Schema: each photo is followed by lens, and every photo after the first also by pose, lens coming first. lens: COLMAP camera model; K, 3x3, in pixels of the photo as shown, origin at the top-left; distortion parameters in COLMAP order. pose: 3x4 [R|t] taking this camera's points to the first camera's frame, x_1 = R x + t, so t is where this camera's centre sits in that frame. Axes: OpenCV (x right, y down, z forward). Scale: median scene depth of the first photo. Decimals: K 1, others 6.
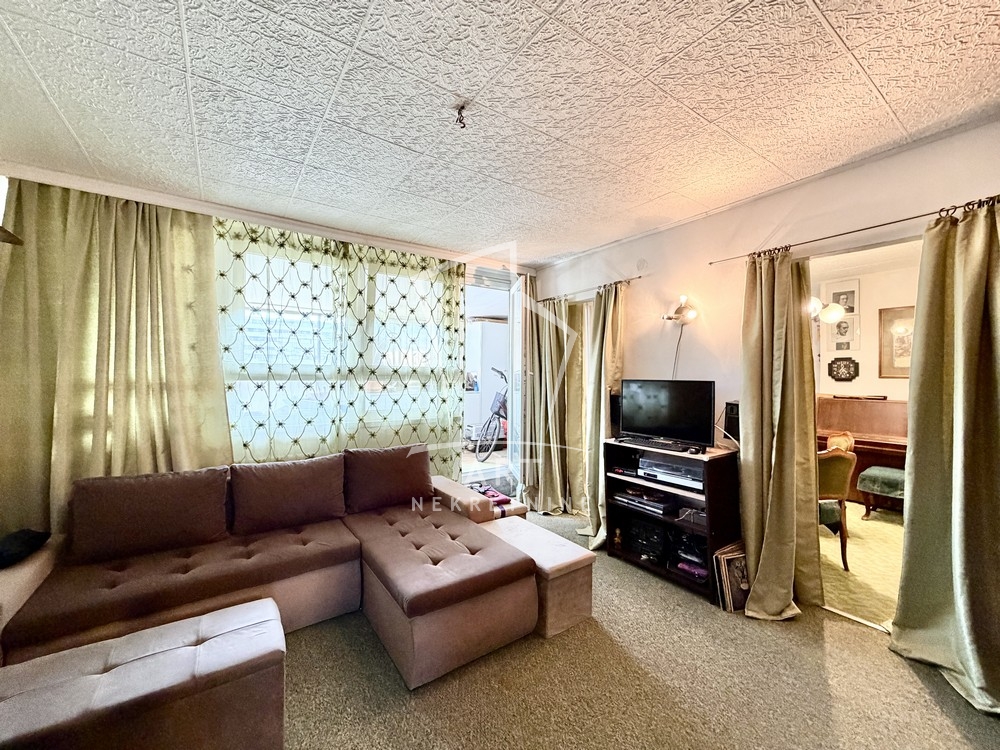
lens RADIAL K [[397.6, 0, 495.5], [0, 397.6, 376.8], [0, 0, 1]] dist [-0.000654, -0.000283]
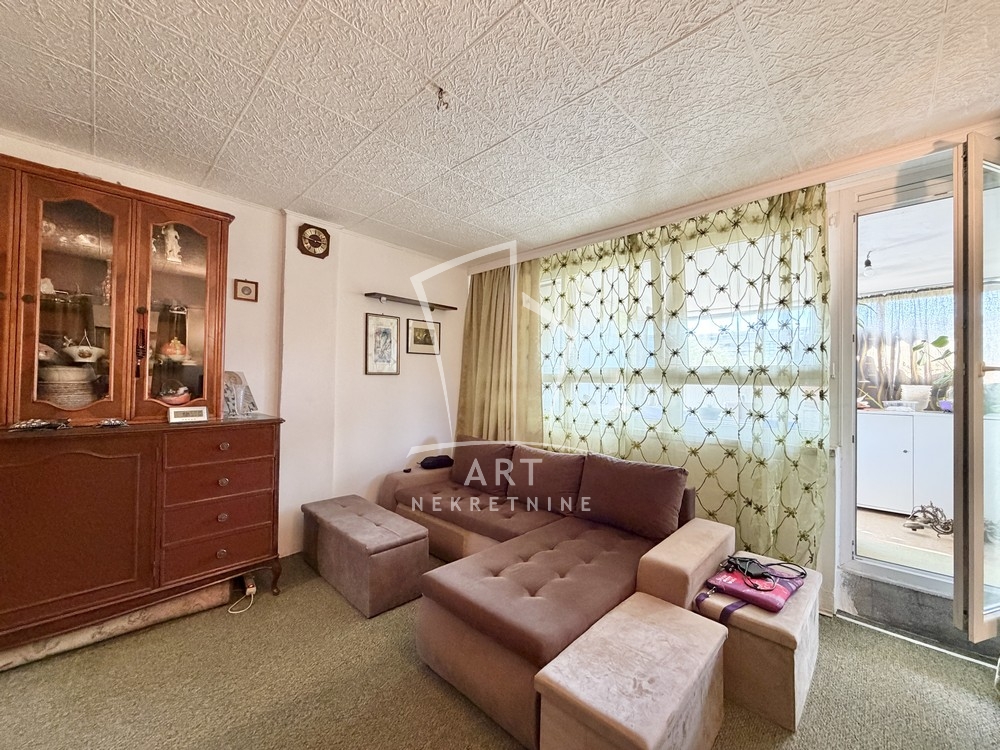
lens RADIAL K [[397.6, 0, 495.5], [0, 397.6, 376.8], [0, 0, 1]] dist [-0.000654, -0.000283]
pose [[0.195475, -0.018635, -0.980532, 0.454802], [-0.021916, 0.999487, -0.023365, 0.023186], [0.980464, 0.026057, 0.194966, 0.494049]]
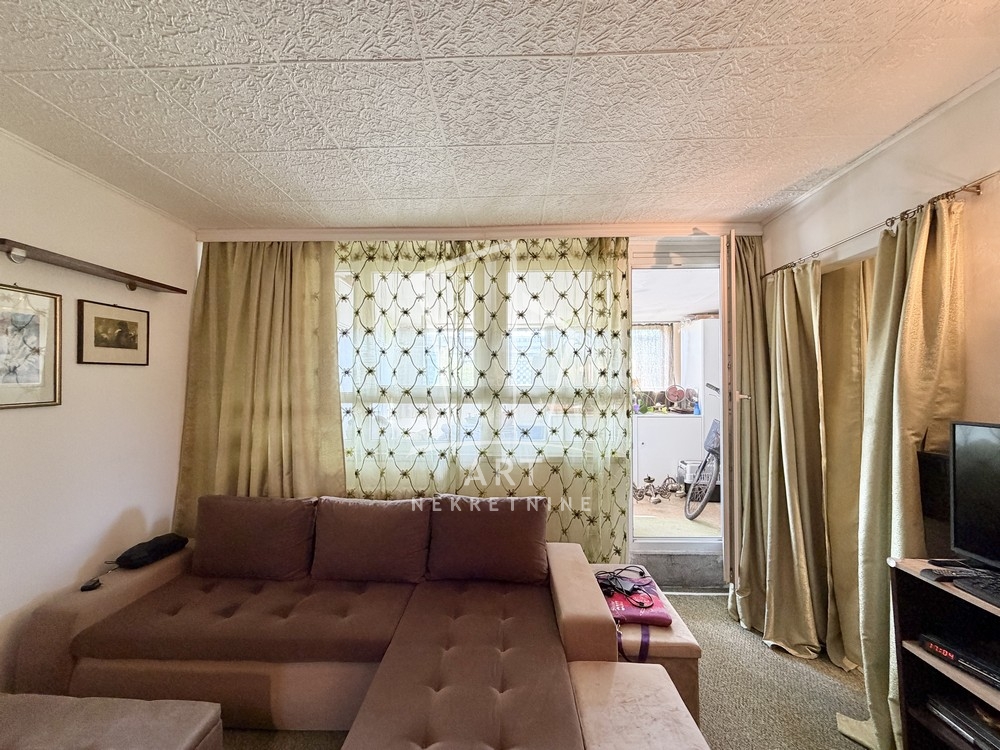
lens RADIAL K [[397.6, 0, 495.5], [0, 397.6, 376.8], [0, 0, 1]] dist [-0.000654, -0.000283]
pose [[0.804751, -0.017580, -0.593352, 0.169818], [0.001373, 0.999614, -0.027755, -0.026492], [0.593611, 0.021521, 0.804464, 0.358375]]
